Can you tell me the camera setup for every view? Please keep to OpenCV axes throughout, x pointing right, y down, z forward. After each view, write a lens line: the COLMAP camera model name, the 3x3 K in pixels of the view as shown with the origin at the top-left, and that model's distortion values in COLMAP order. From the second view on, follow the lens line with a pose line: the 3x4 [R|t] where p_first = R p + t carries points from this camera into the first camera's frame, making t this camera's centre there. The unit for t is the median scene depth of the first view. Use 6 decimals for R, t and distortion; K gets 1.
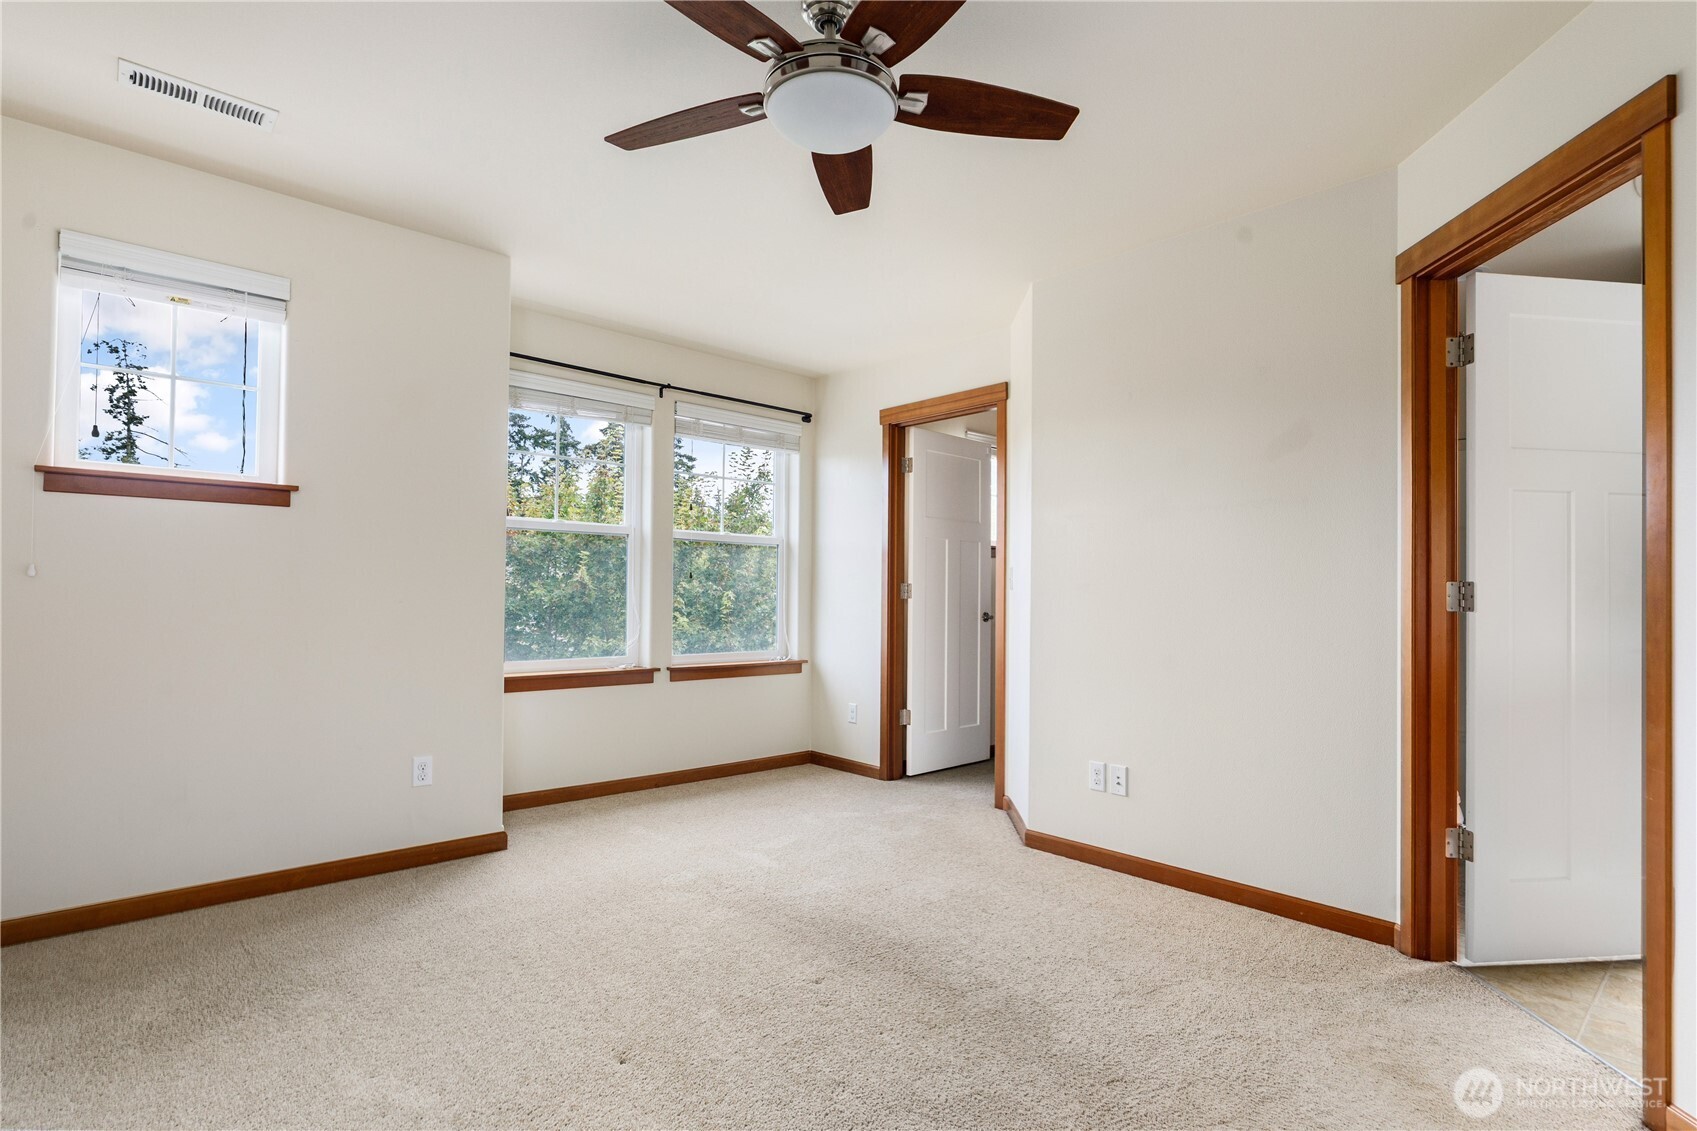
lens RADIAL K [[857.4, 0, 856.3], [0, 857.4, 571.3], [0, 0, 1]] dist [-0.005756, -0.001251]
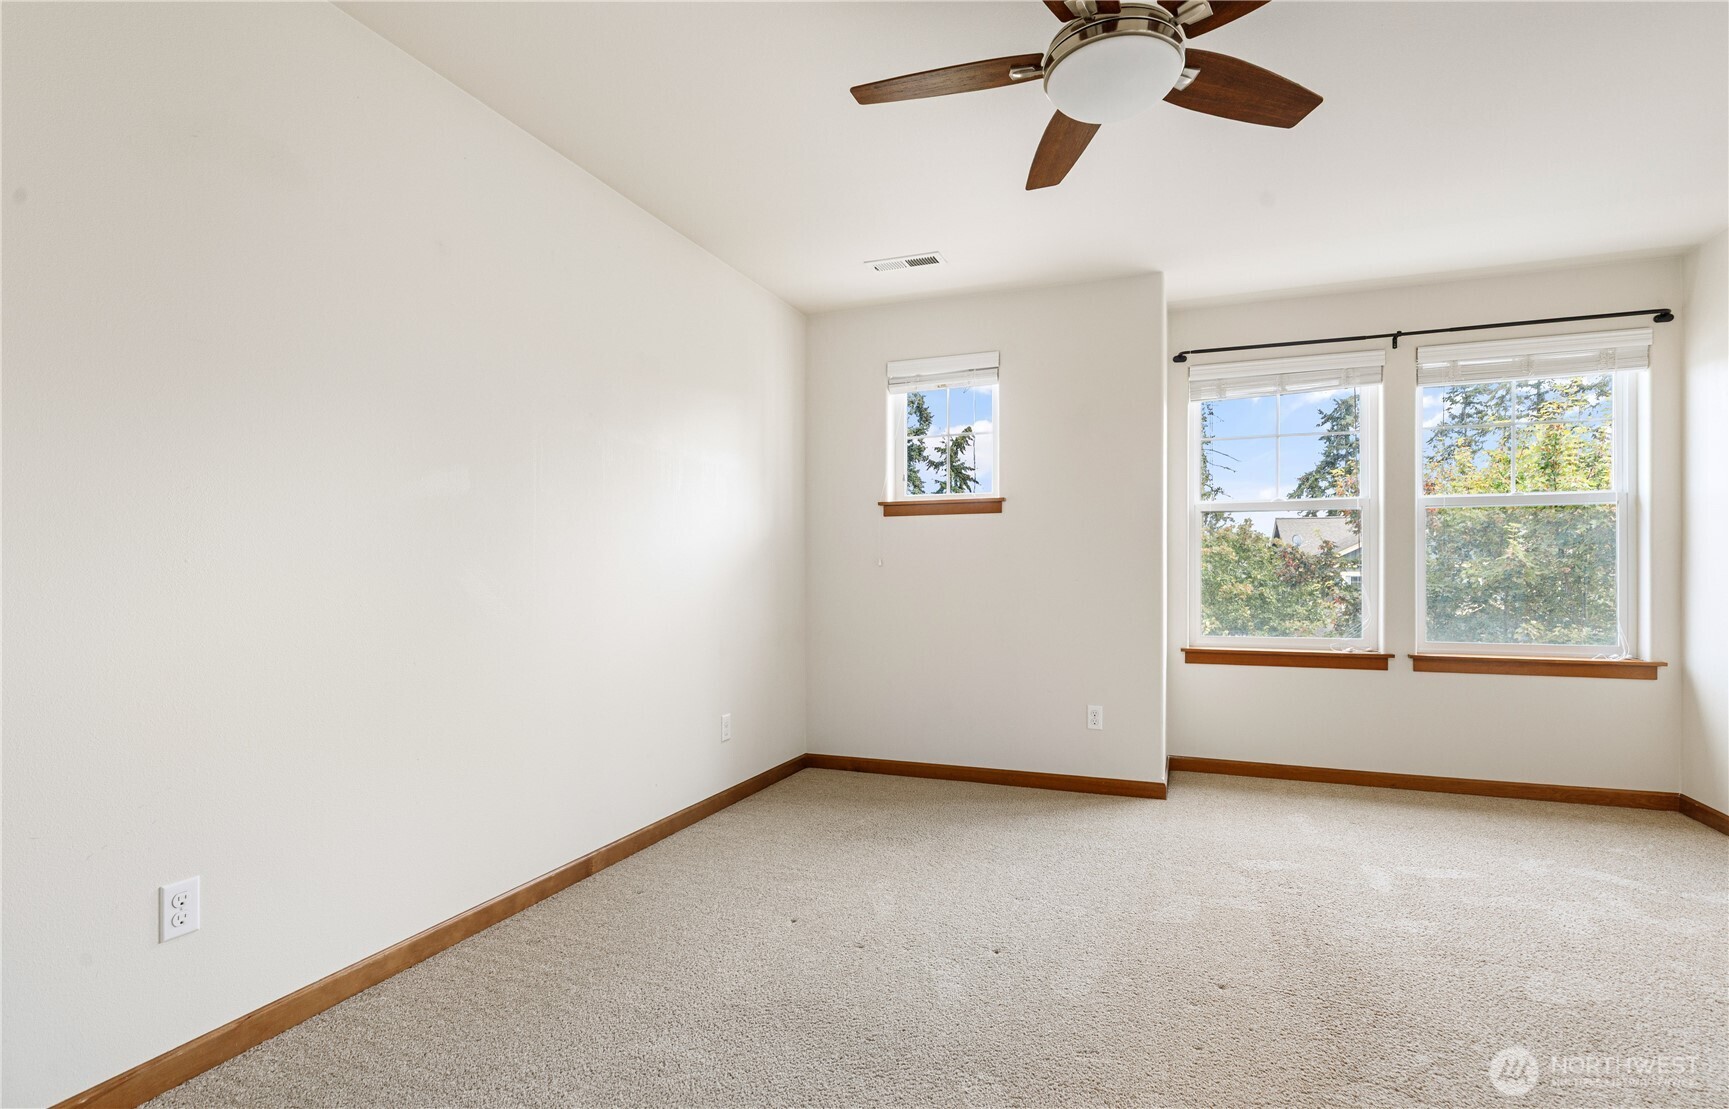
lens RADIAL K [[827.2, 0, 866.2], [0, 827.2, 562.8], [0, 0, 1]] dist [-0.017512, -0.000362]
pose [[0.413666, -0.024176, -0.910108, 0.358833], [0.032472, 0.999403, -0.011789, 0.011586], [0.909849, -0.024676, 0.414204, 0.172037]]
